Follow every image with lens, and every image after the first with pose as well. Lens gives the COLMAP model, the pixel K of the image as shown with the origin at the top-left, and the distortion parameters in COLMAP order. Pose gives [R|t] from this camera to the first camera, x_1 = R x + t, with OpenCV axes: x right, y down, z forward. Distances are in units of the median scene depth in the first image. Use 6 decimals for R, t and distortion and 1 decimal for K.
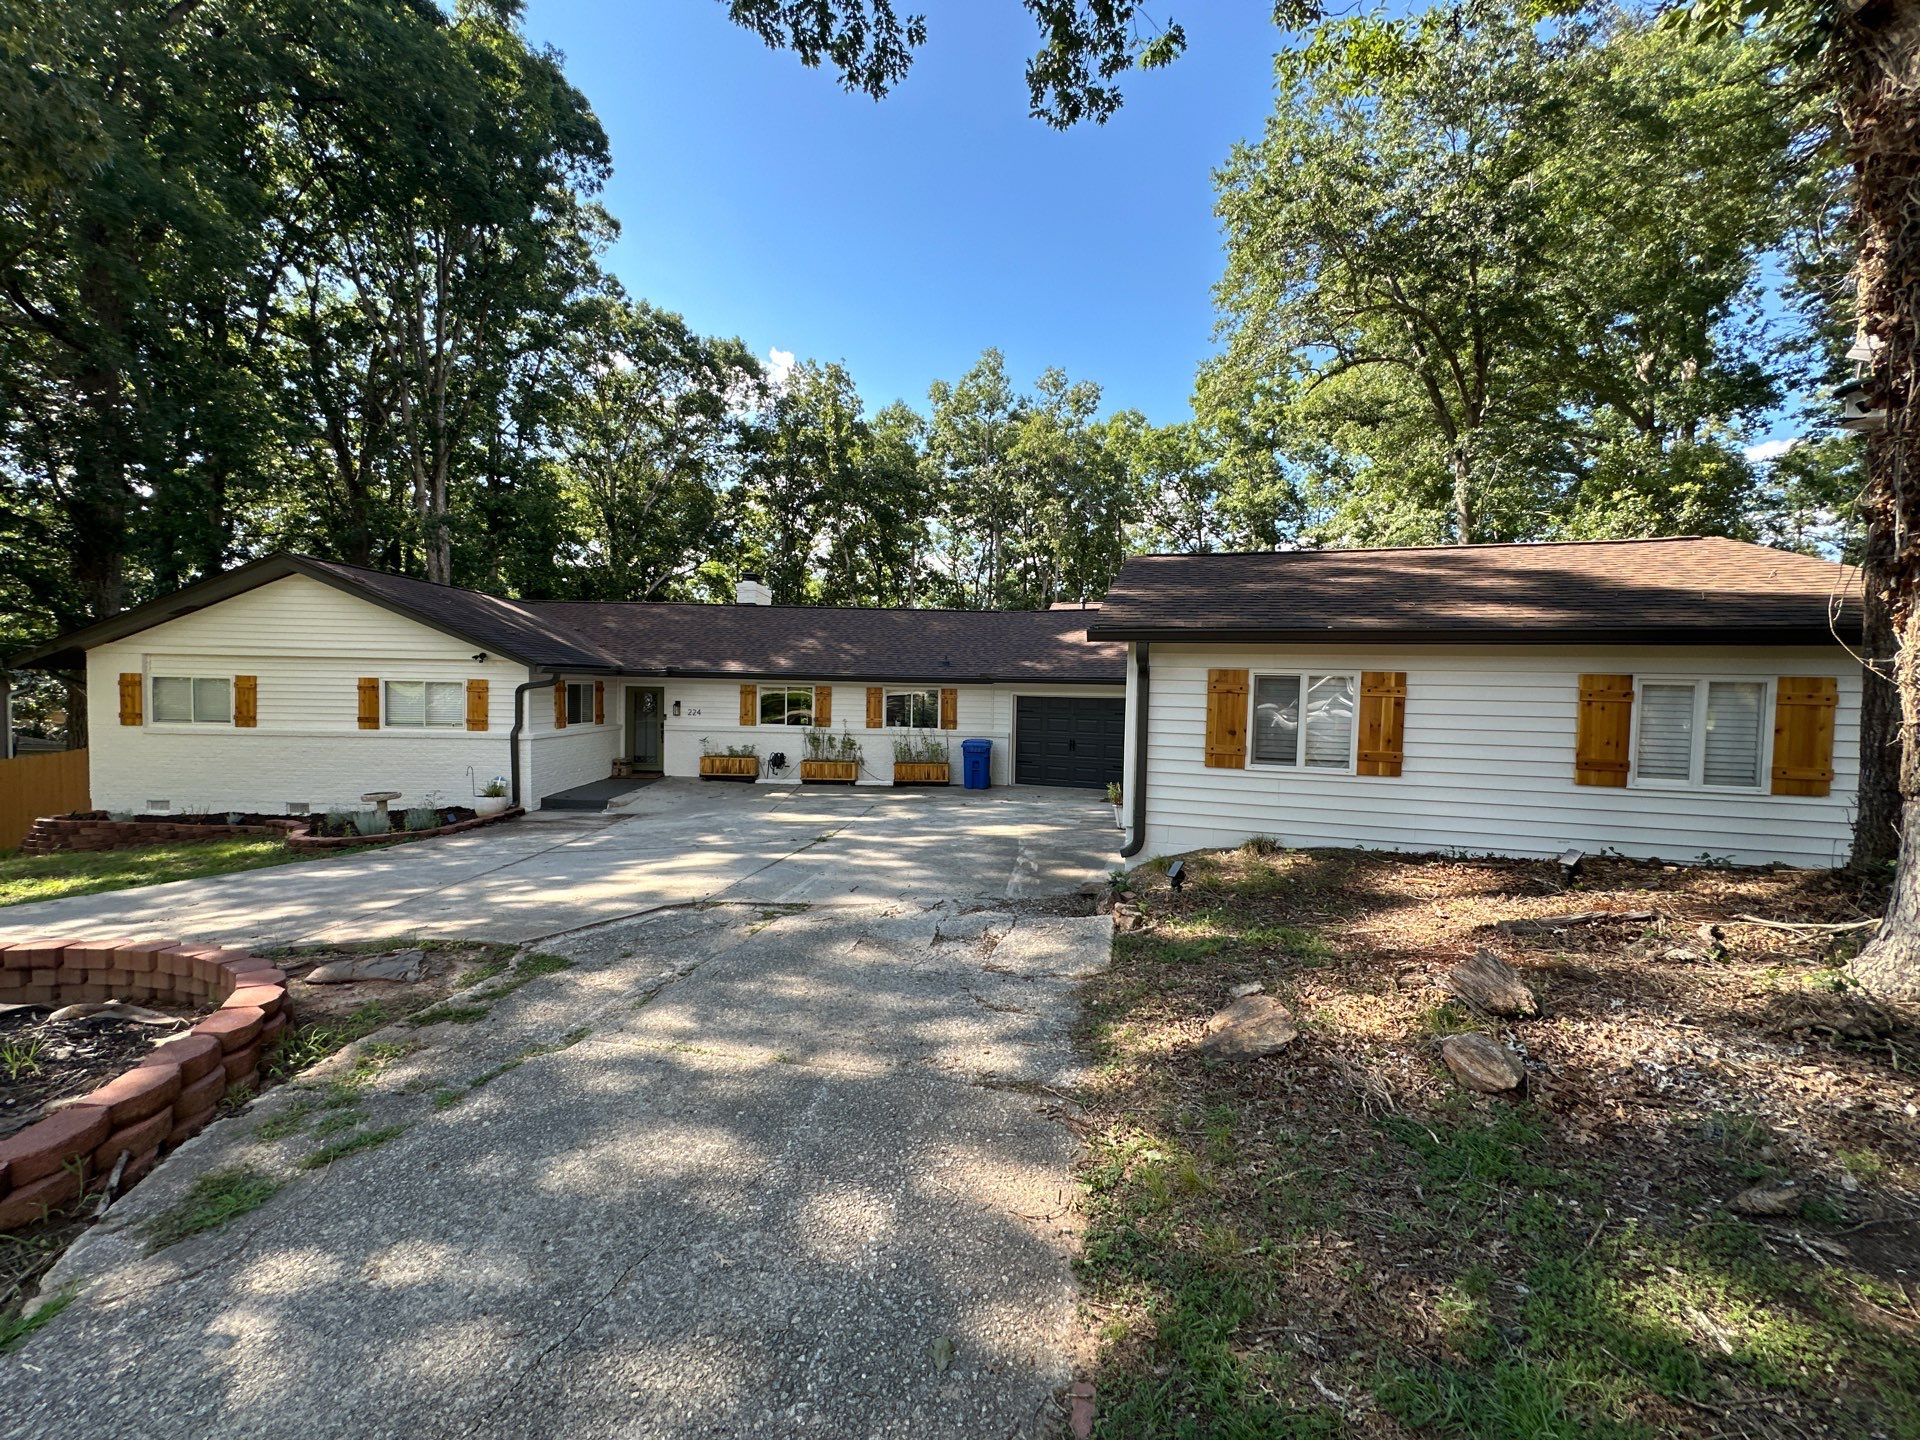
lens RADIAL K [[767.3, 0, 970.7], [0, 767.3, 735.8], [0, 0, 1]] dist [-0.029230, 0.000090]
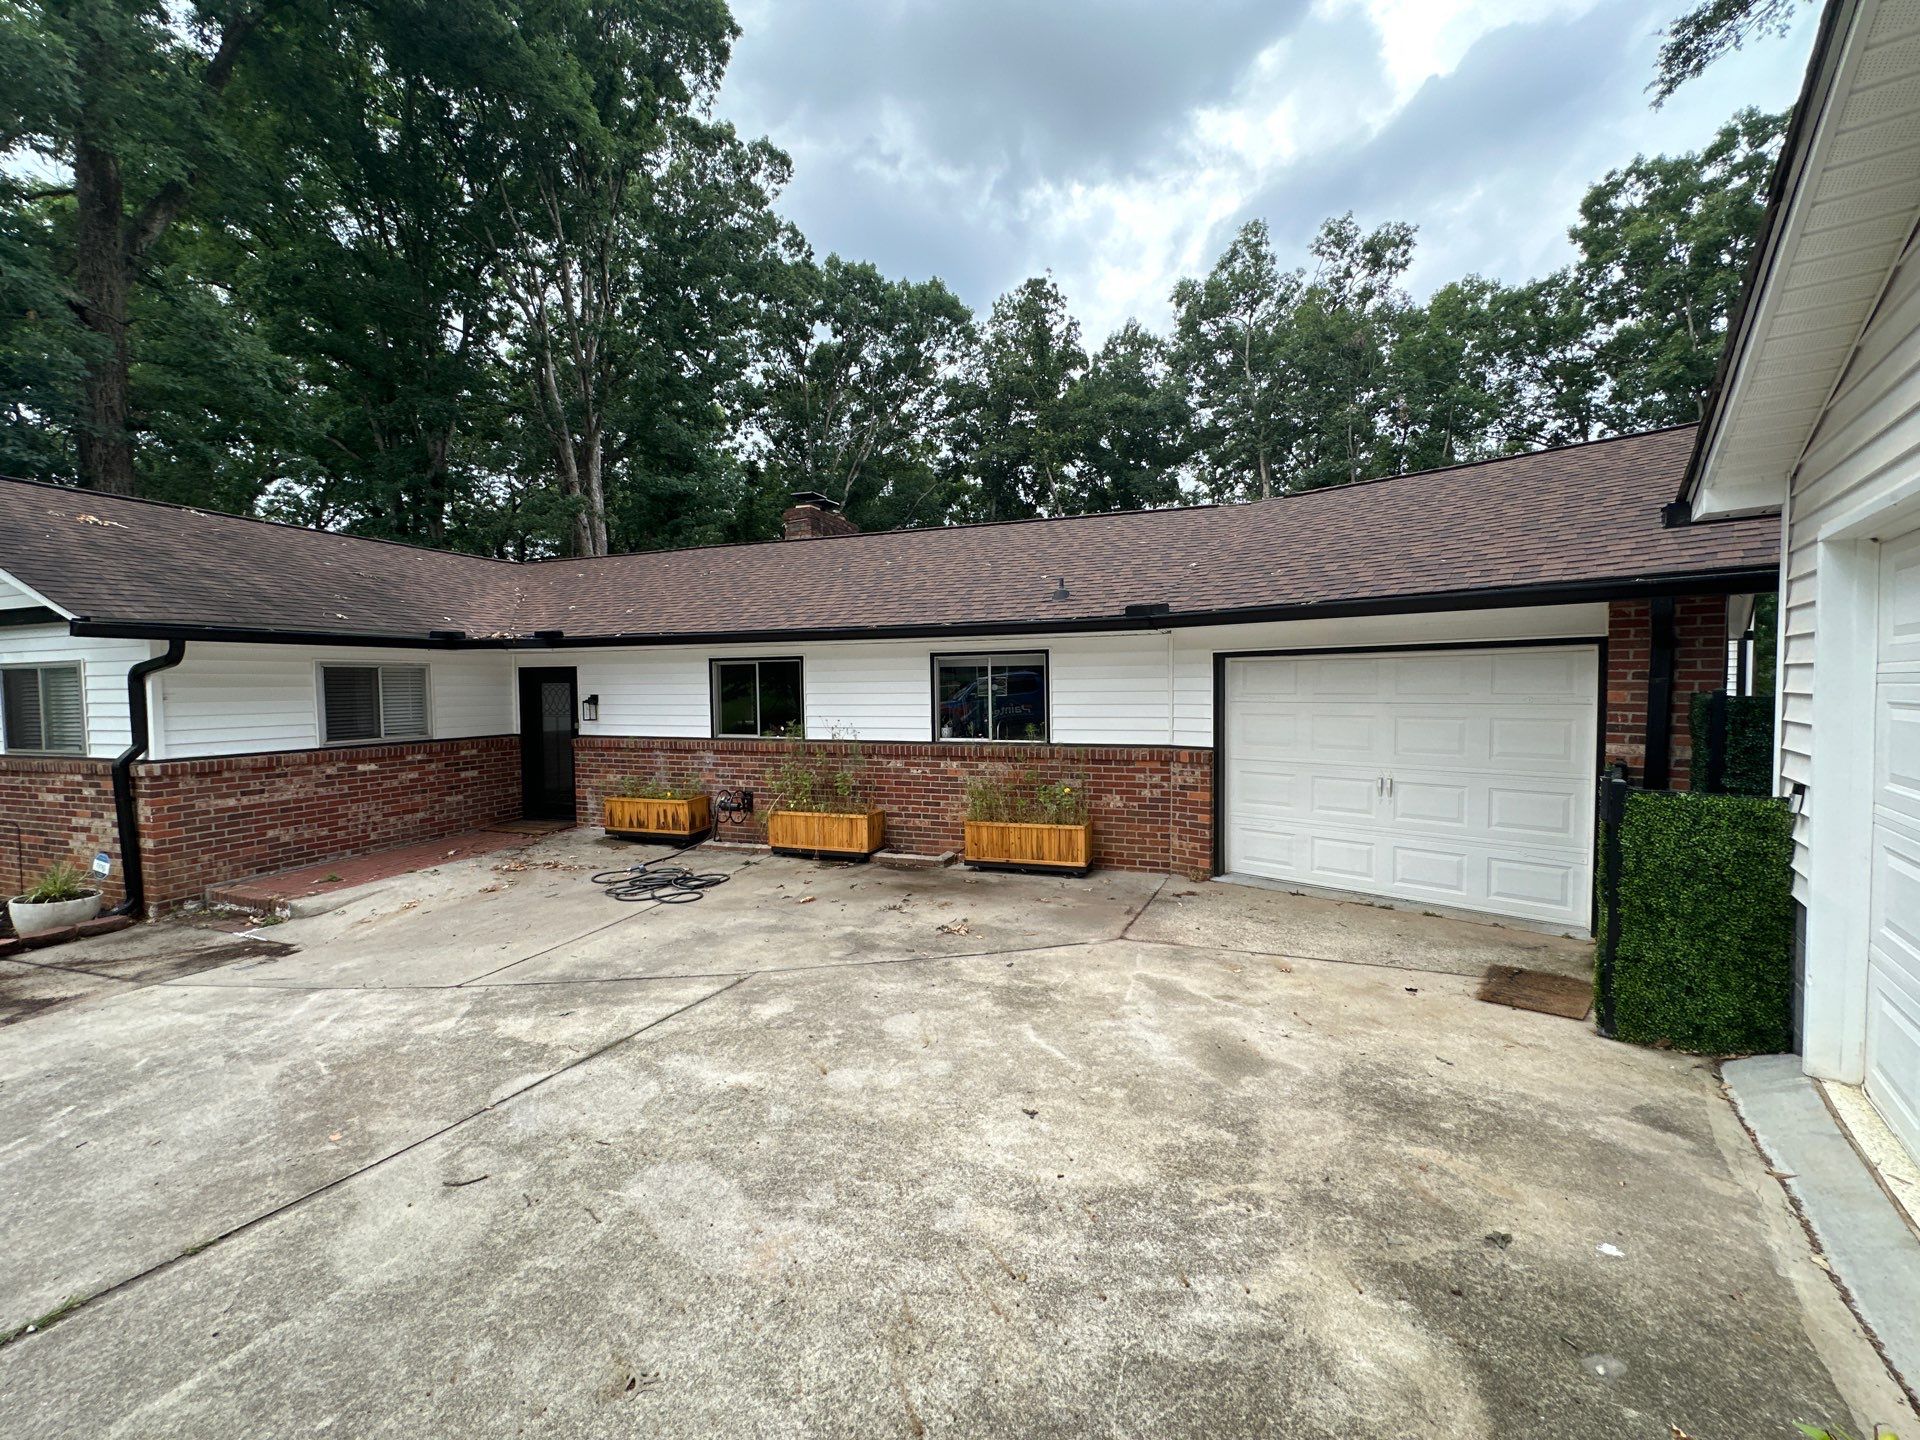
lens RADIAL K [[764.6, 0, 957.0], [0, 764.6, 718.7], [0, 0, 1]] dist [-0.002137, 0.000792]
pose [[0.930835, -0.014286, -0.365160, 0.032670], [0.008823, 0.999823, -0.016625, -0.006565], [0.365333, 0.012253, 0.930796, 0.243700]]
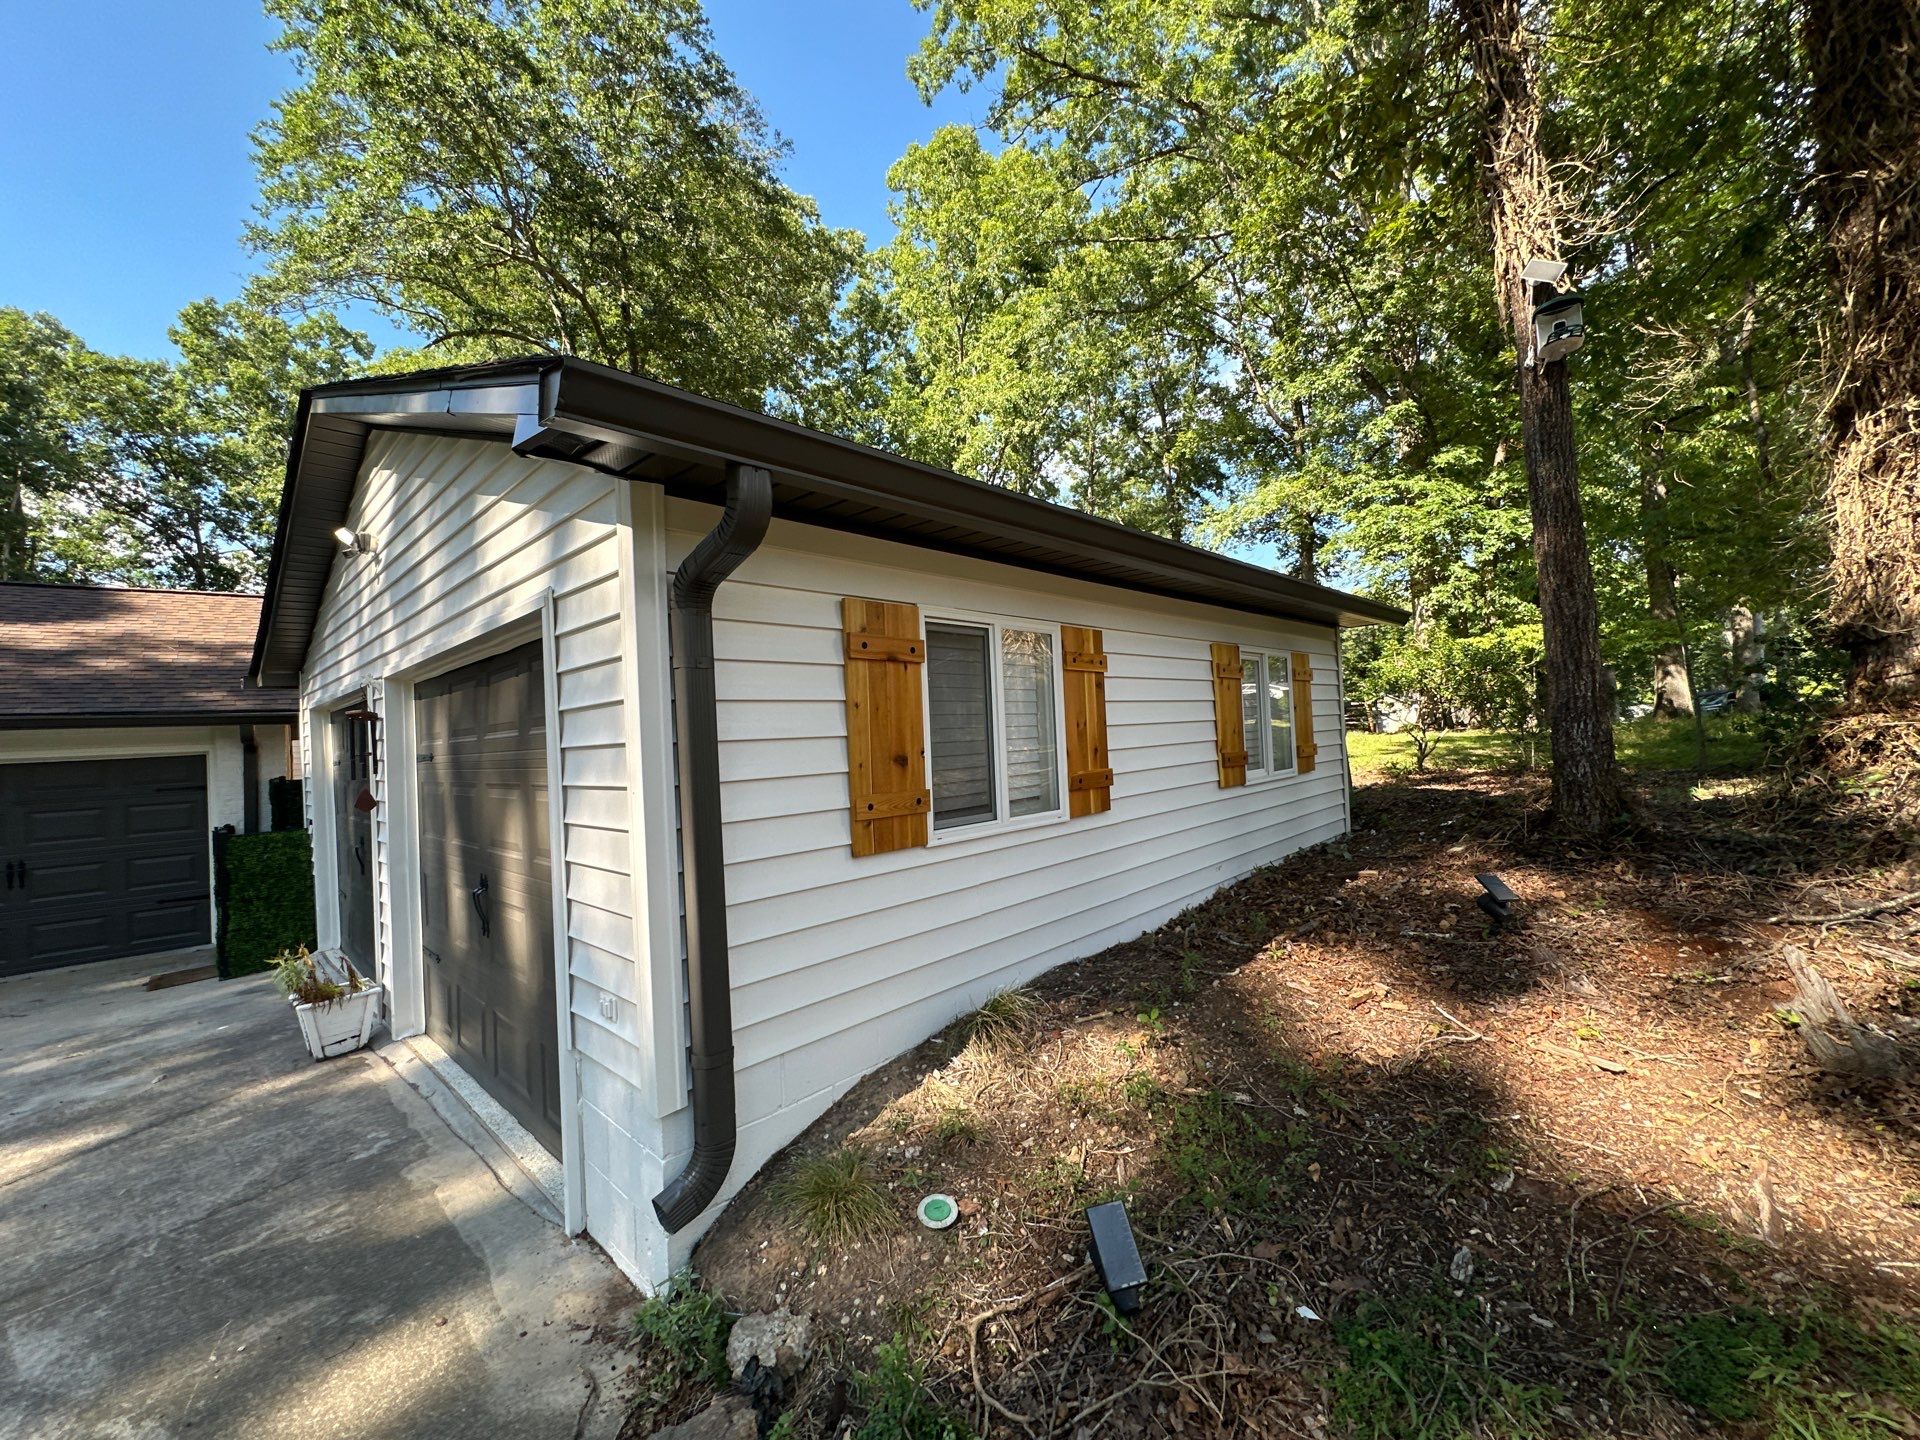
lens RADIAL K [[764.6, 0, 957.0], [0, 764.6, 718.7], [0, 0, 1]] dist [-0.002137, 0.000792]
pose [[0.464780, -0.028861, 0.884956, 0.000636], [0.110423, 0.993555, -0.025592, -0.002172], [-0.878514, 0.109614, 0.464972, 0.137193]]
